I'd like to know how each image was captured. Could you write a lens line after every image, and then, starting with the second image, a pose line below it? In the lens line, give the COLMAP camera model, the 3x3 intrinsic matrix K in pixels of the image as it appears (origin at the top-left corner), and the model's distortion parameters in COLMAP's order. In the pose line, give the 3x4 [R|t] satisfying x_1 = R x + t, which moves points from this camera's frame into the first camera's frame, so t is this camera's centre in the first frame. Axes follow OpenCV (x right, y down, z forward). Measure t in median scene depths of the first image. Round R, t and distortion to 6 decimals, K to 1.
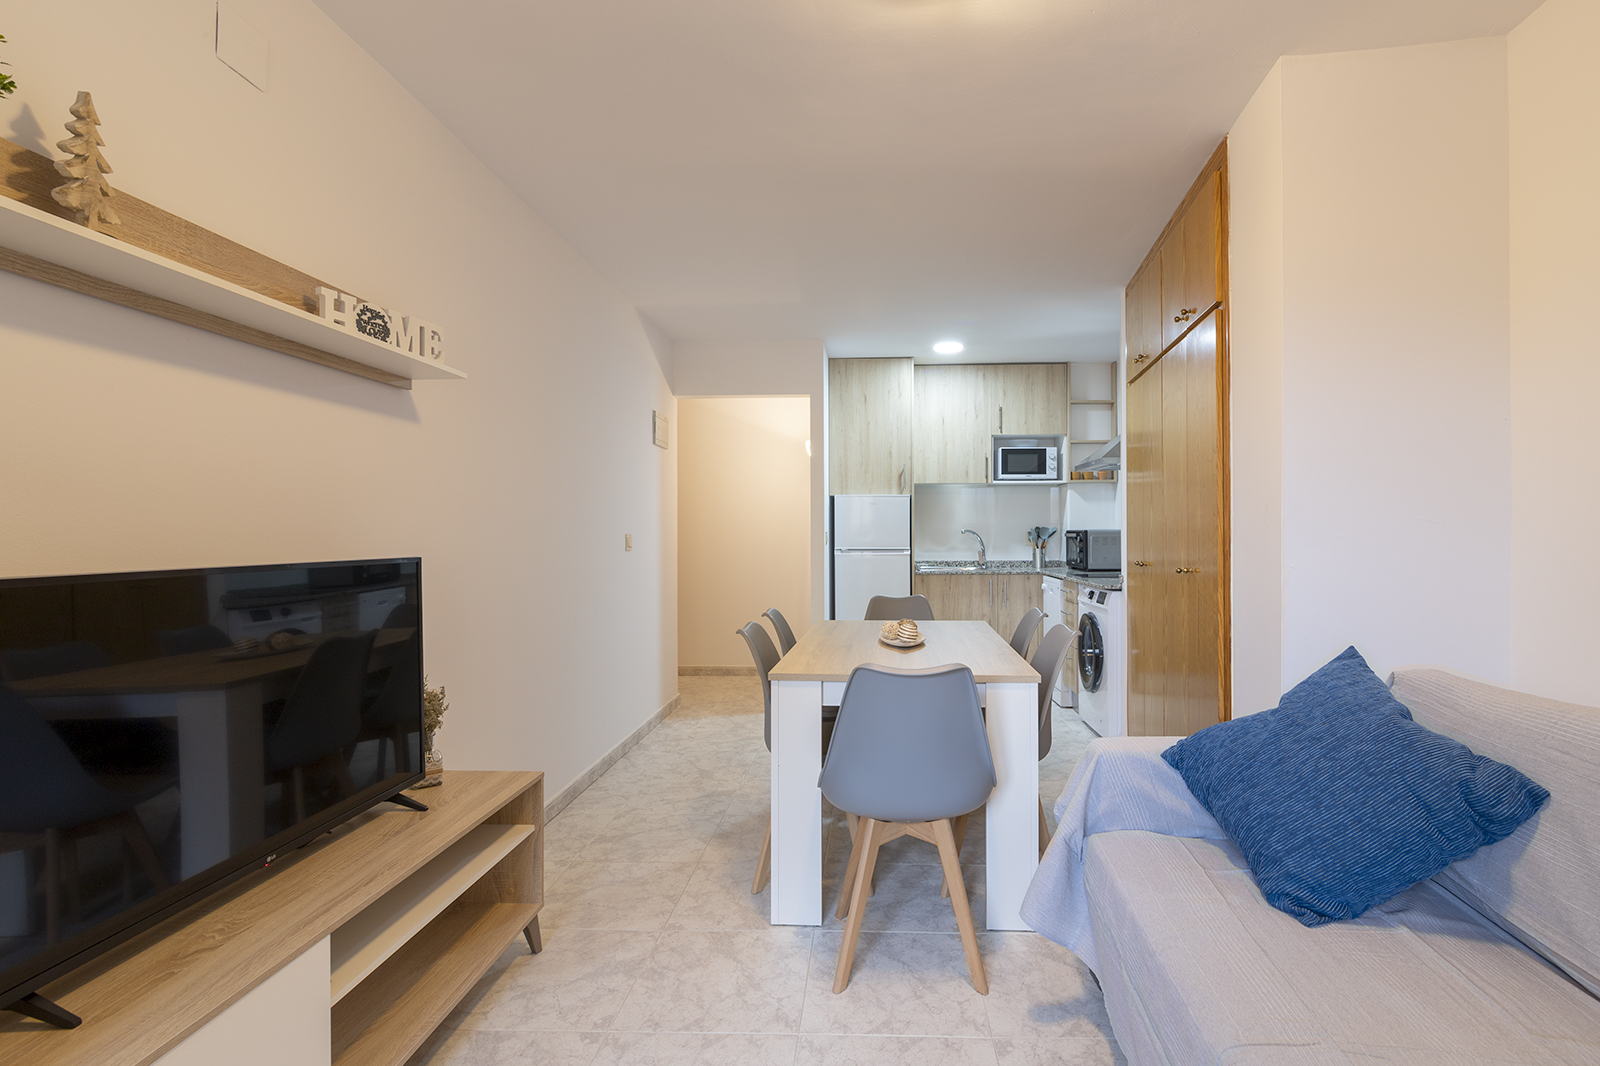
lens RADIAL K [[747.2, 0, 852.3], [0, 747.2, 532.0], [0, 0, 1]] dist [-0.002052, -0.000606]
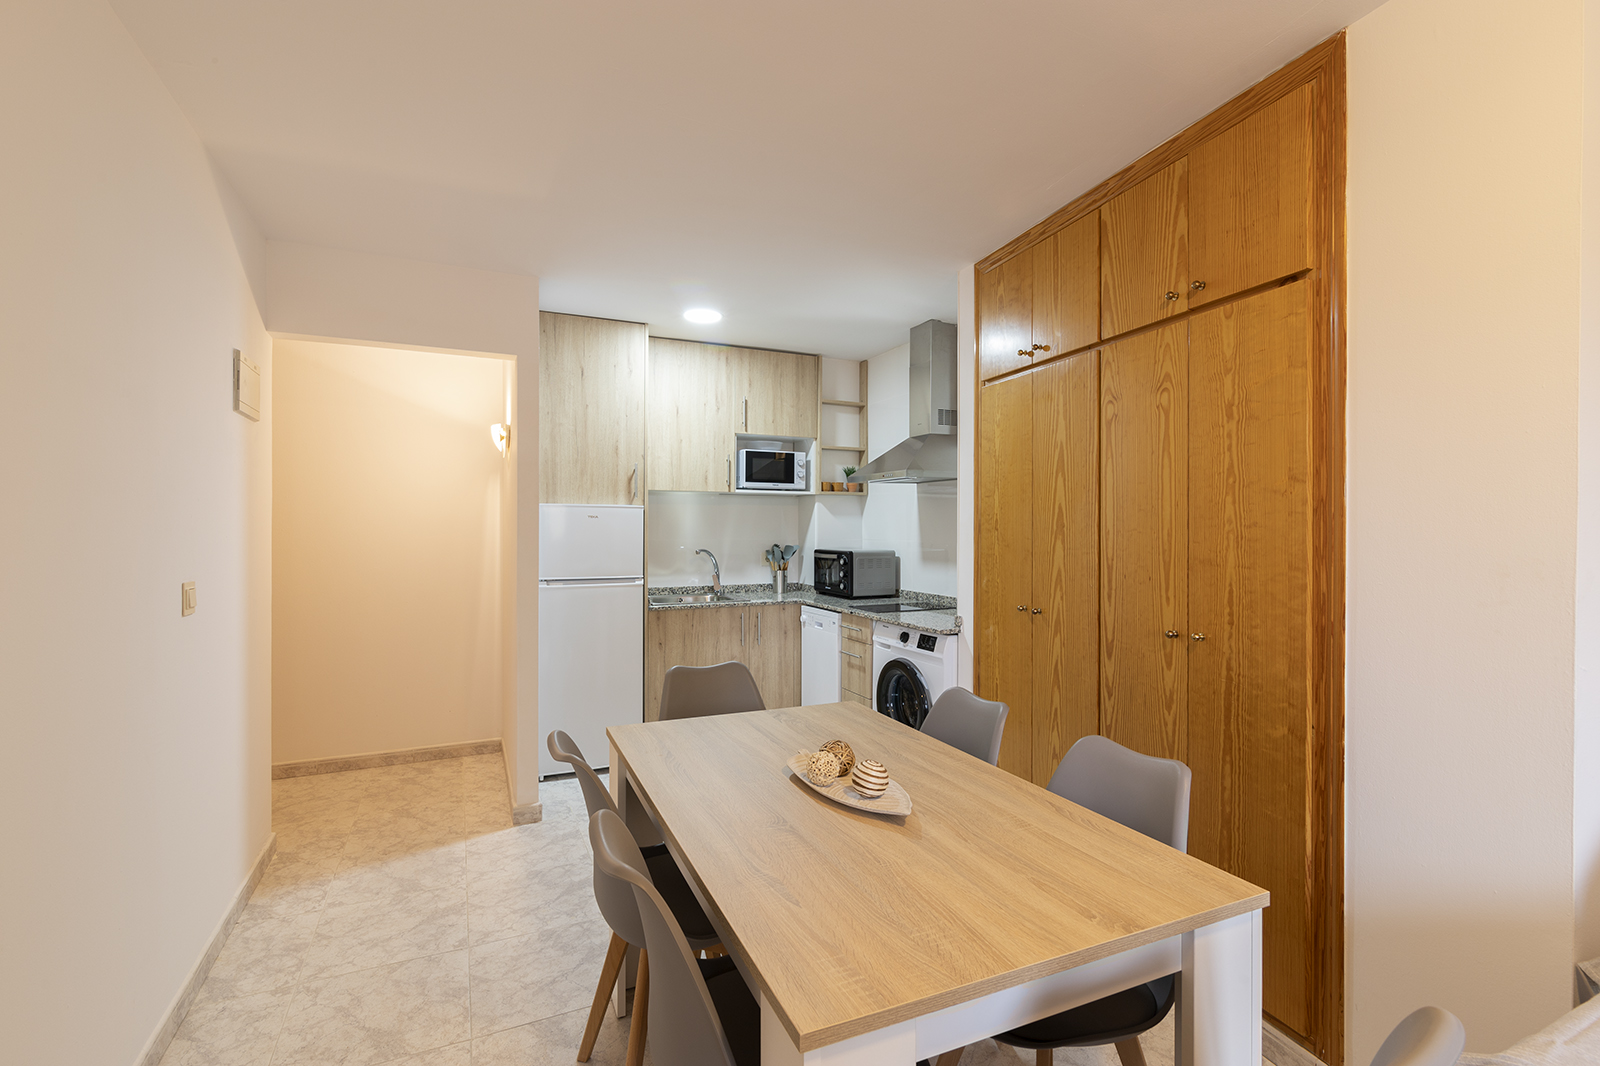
lens RADIAL K [[723.4, 0, 801.5], [0, 723.4, 528.7], [0, 0, 1]] dist [-0.000221, -0.000441]
pose [[0.889476, 0.005762, 0.456946, -0.114809], [-0.006229, 0.999980, -0.000486, -0.026907], [-0.456940, -0.002414, 0.889494, 0.277148]]
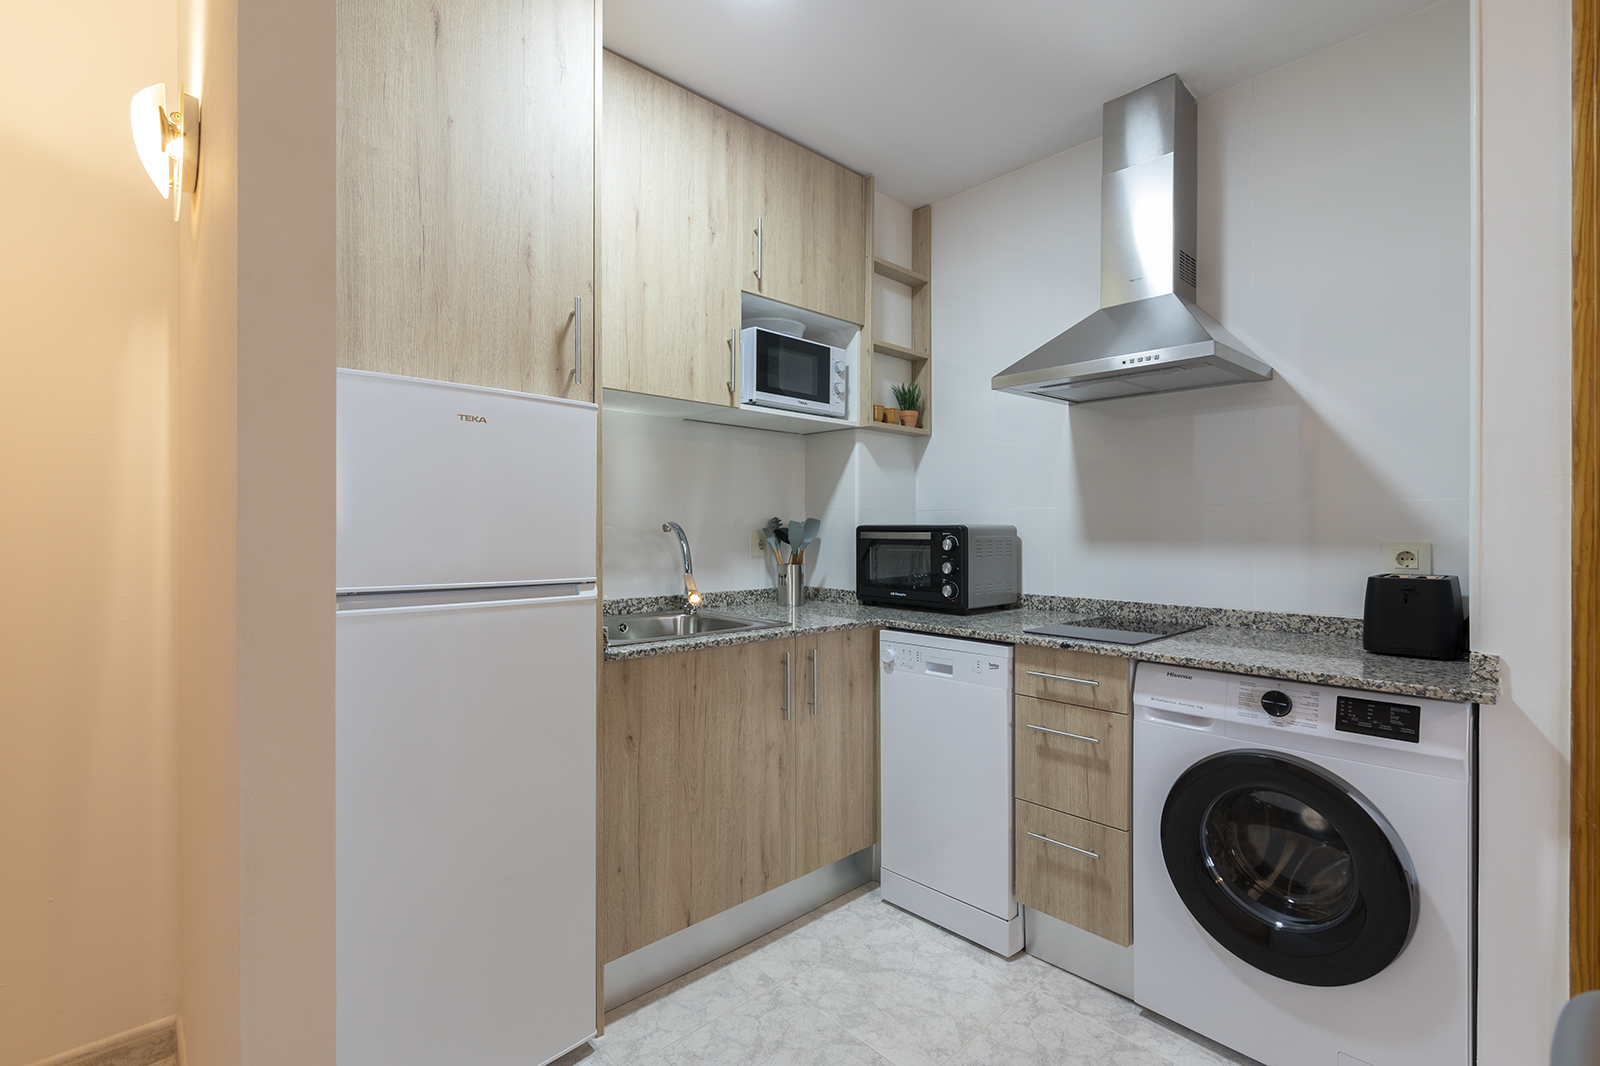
lens RADIAL K [[724.3, 0, 800.0], [0, 724.3, 533.0], [0, 0, 1]] dist [-0.002601, -0.000220]
pose [[0.708768, 0.003644, 0.705432, -0.072810], [-0.006382, 0.999979, 0.001248, 0.002311], [-0.705412, -0.005387, 0.708777, 0.731300]]
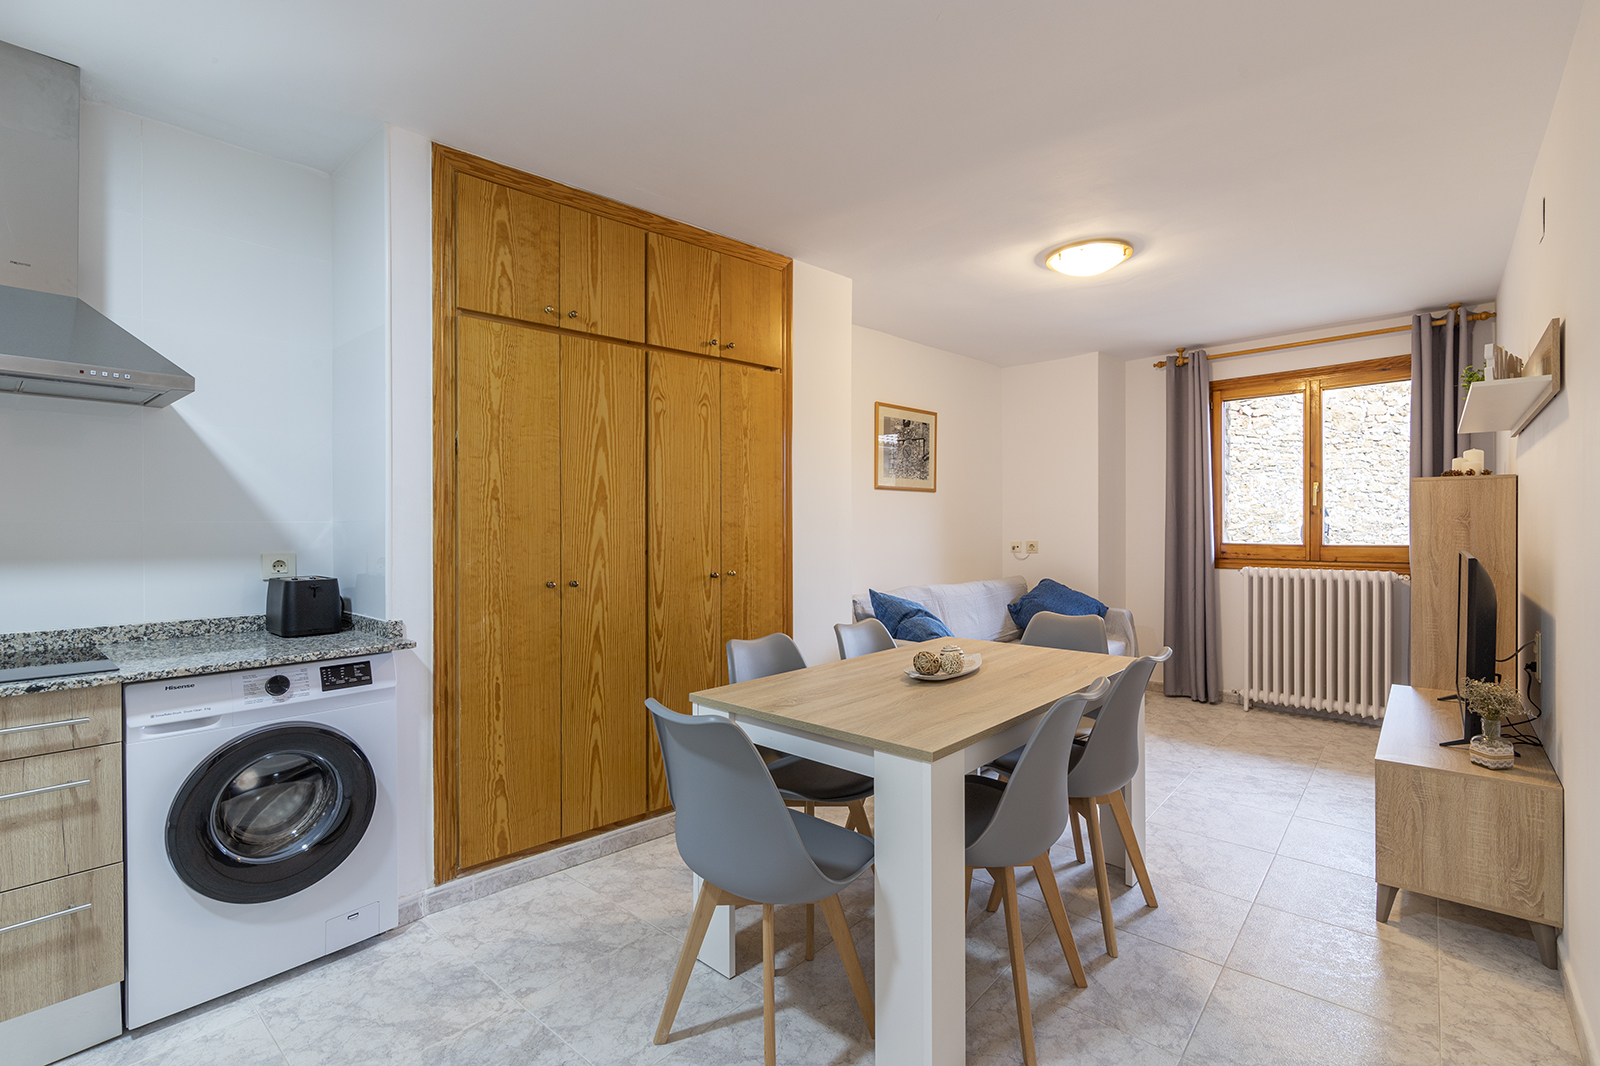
lens RADIAL K [[723.4, 0, 801.5], [0, 723.4, 528.7], [0, 0, 1]] dist [-0.000221, -0.000441]
pose [[-0.774717, 0.004567, 0.632291, -0.169420], [0.005740, 0.999984, -0.000190, -0.008029], [-0.632282, 0.003482, -0.774731, 0.911771]]
